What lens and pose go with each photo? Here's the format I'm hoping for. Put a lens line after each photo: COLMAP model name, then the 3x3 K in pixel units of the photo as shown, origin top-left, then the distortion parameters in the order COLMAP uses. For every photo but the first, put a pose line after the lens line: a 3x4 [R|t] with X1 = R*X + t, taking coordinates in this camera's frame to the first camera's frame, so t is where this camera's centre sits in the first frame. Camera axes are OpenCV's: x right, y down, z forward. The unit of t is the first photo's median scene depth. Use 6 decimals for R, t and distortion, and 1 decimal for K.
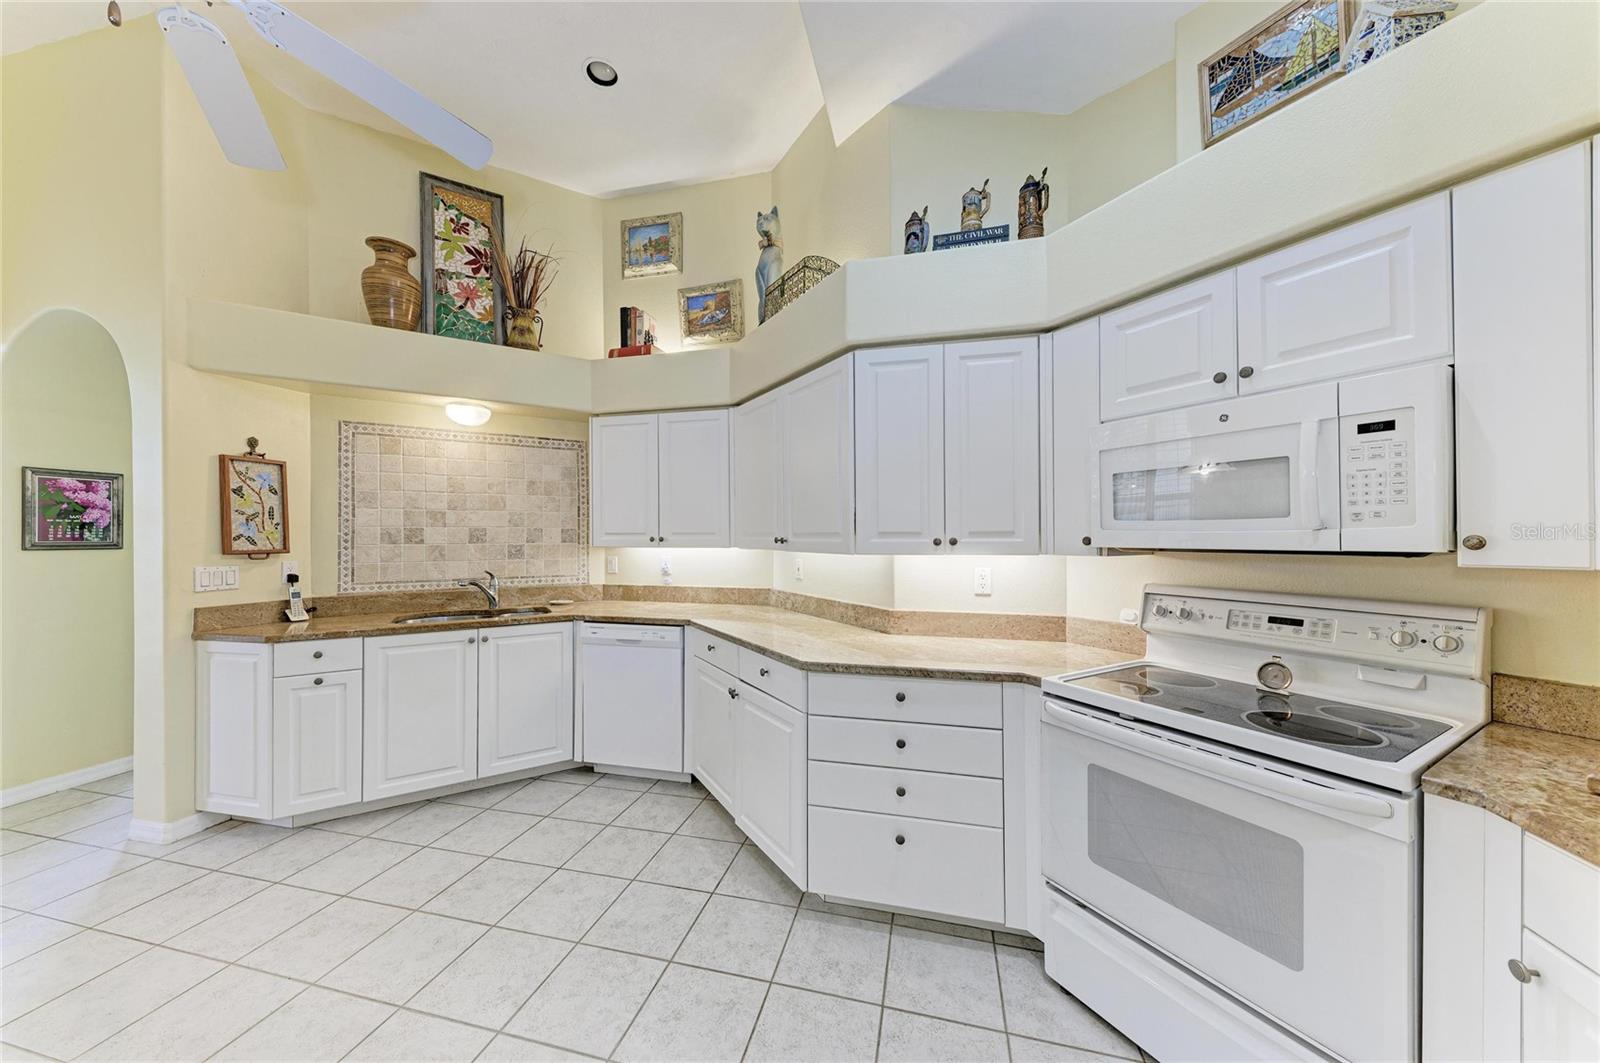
lens RADIAL K [[541.3, 0, 799.0], [0, 541.3, 535.9], [0, 0, 1]] dist [0.019952, -0.004931]
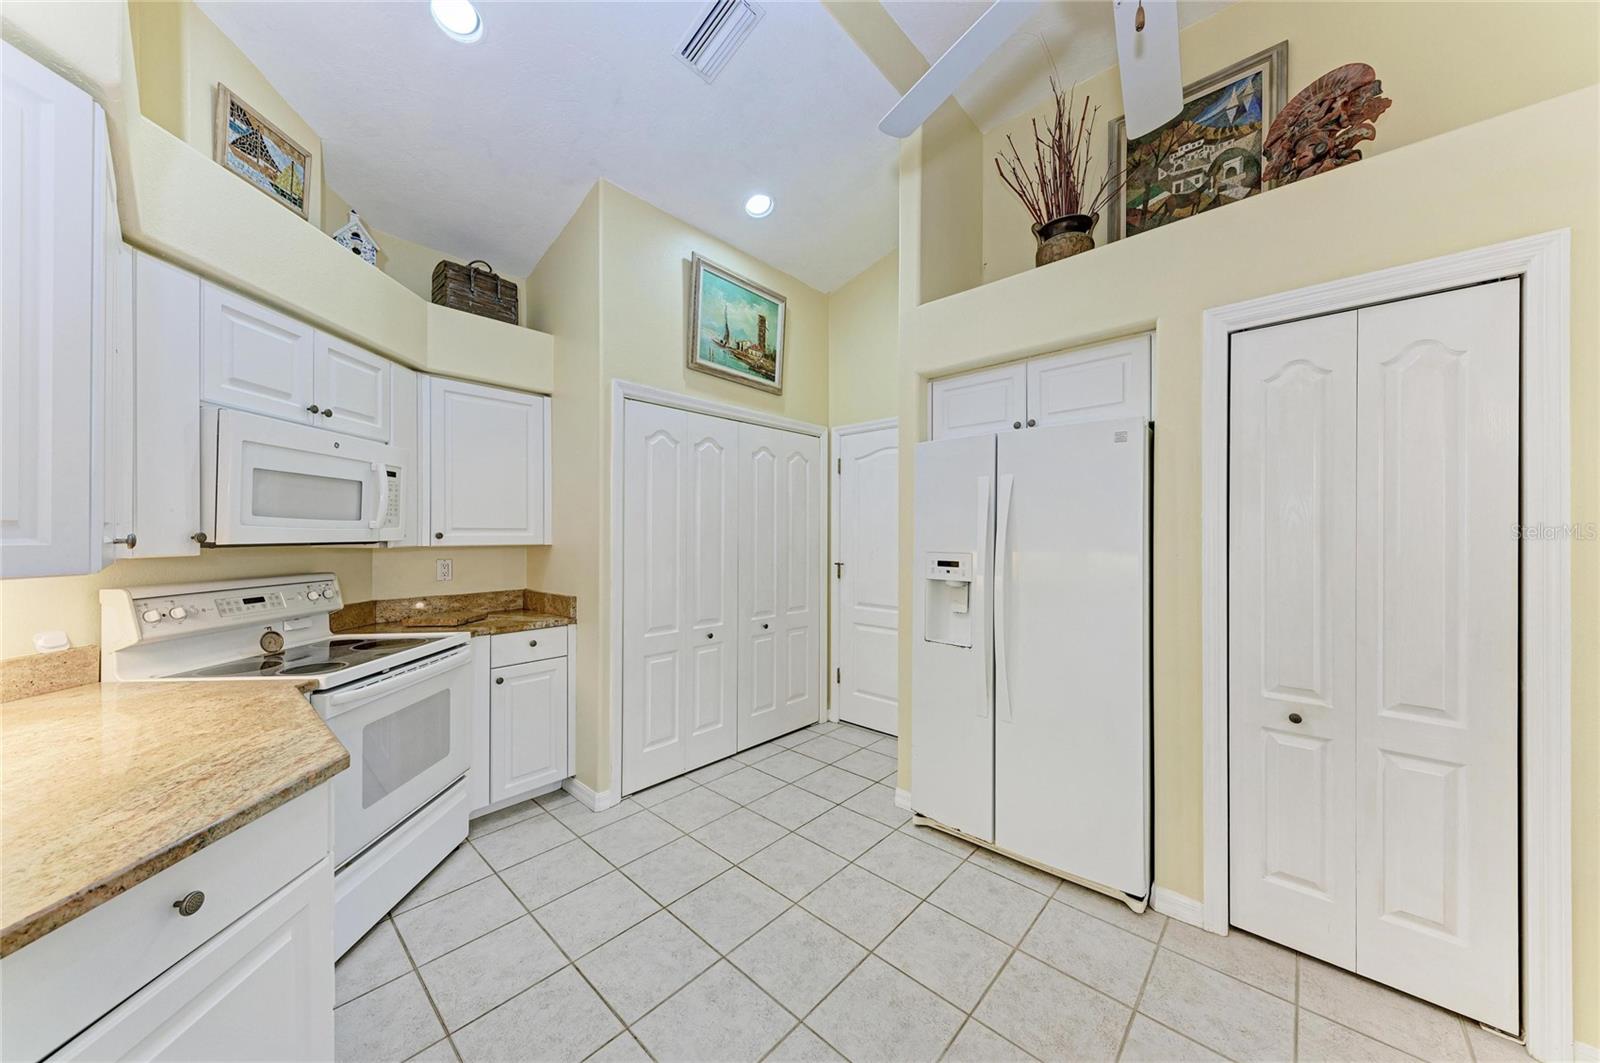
lens RADIAL K [[541.3, 0, 799.0], [0, 541.3, 535.9], [0, 0, 1]] dist [0.019952, -0.004931]
pose [[-0.877187, -0.002126, 0.480144, -0.425031], [-0.001253, 0.999997, 0.002138, 0.002182], [-0.480147, 0.001274, -0.877187, 0.791382]]
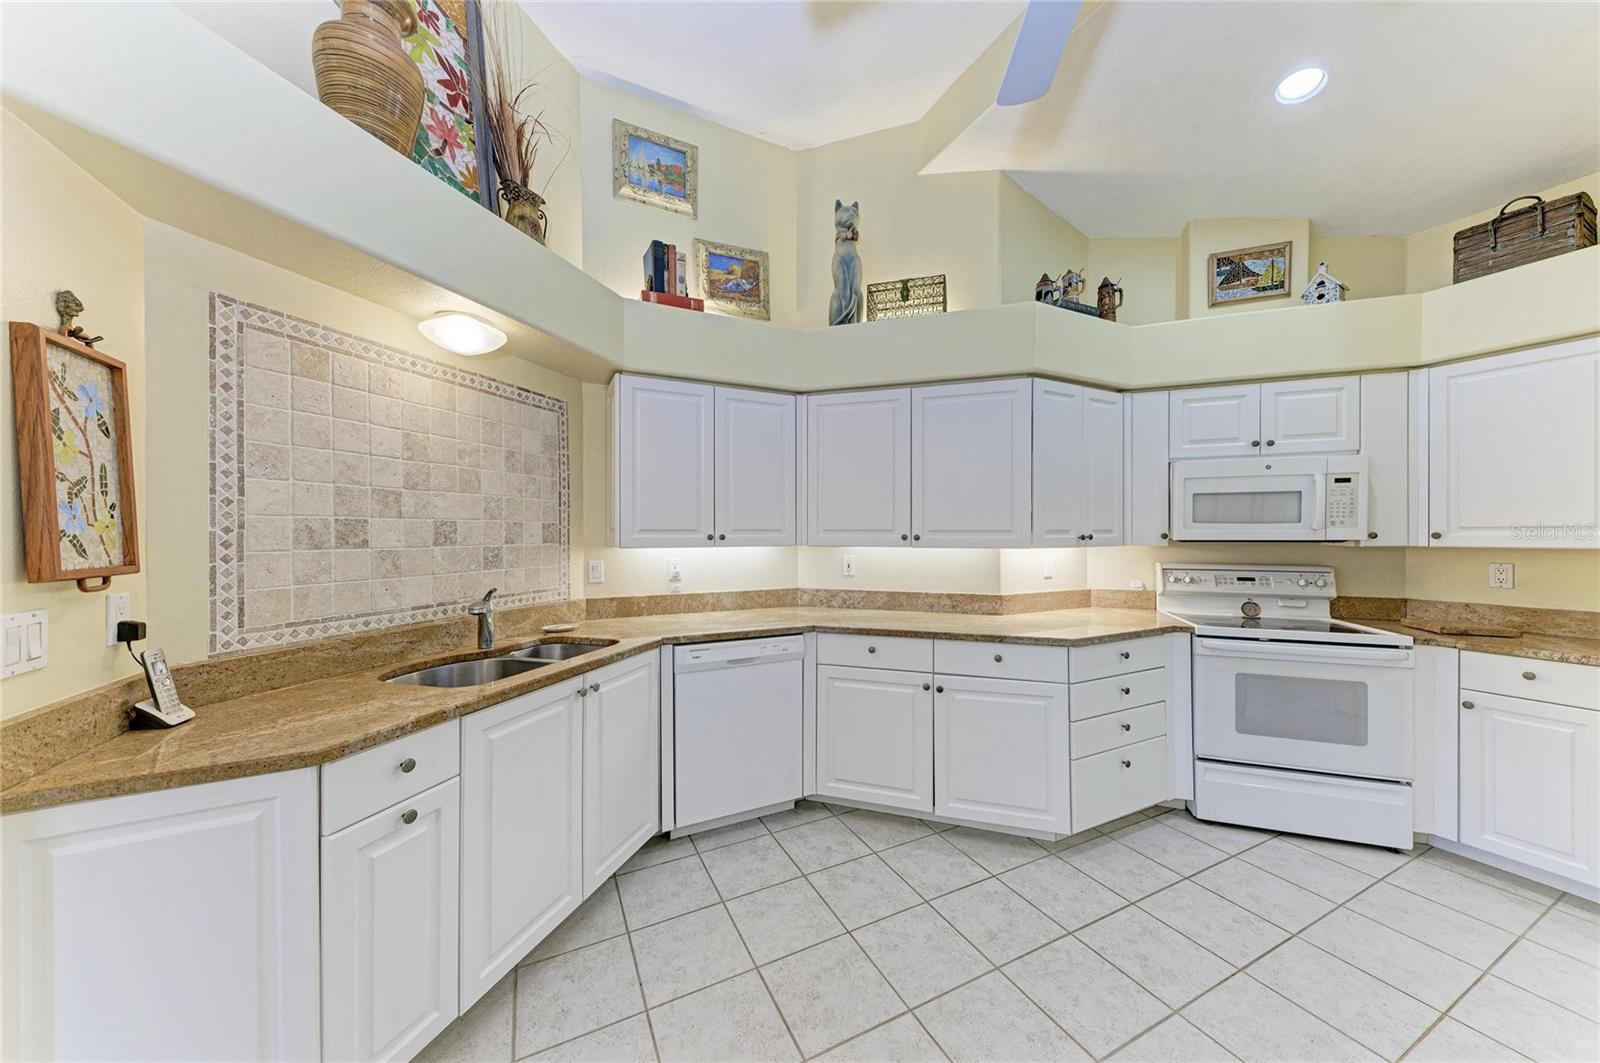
lens RADIAL K [[545.7, 0, 796.3], [0, 545.7, 533.3], [0, 0, 1]] dist [0.021942, -0.004991]
pose [[0.760322, -0.001484, 0.649544, -0.764850], [0.000744, 0.999999, 0.001413, -0.000703], [-0.649545, -0.000591, 0.760323, 0.301617]]
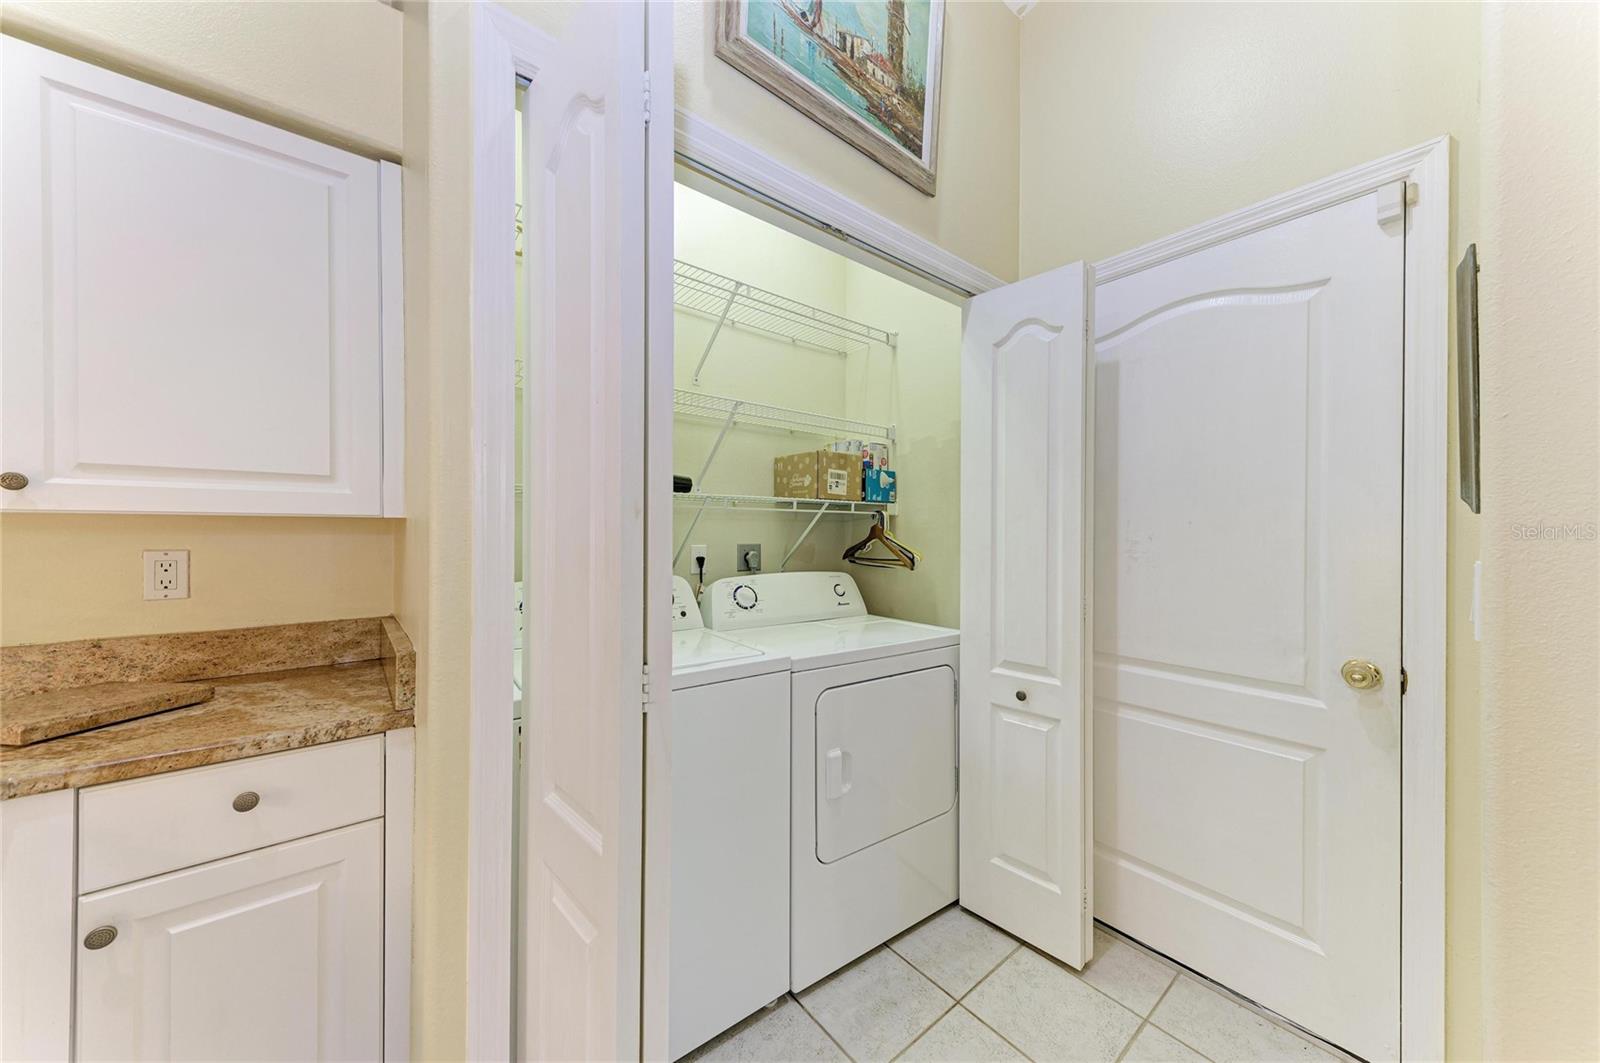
lens RADIAL K [[541.3, 0, 799.0], [0, 541.3, 535.9], [0, 0, 1]] dist [0.019952, -0.004931]
pose [[-0.798402, -0.002194, 0.602120, -0.051360], [-0.001916, 0.999998, 0.001104, 0.033866], [-0.602121, -0.000272, -0.798405, 0.295216]]
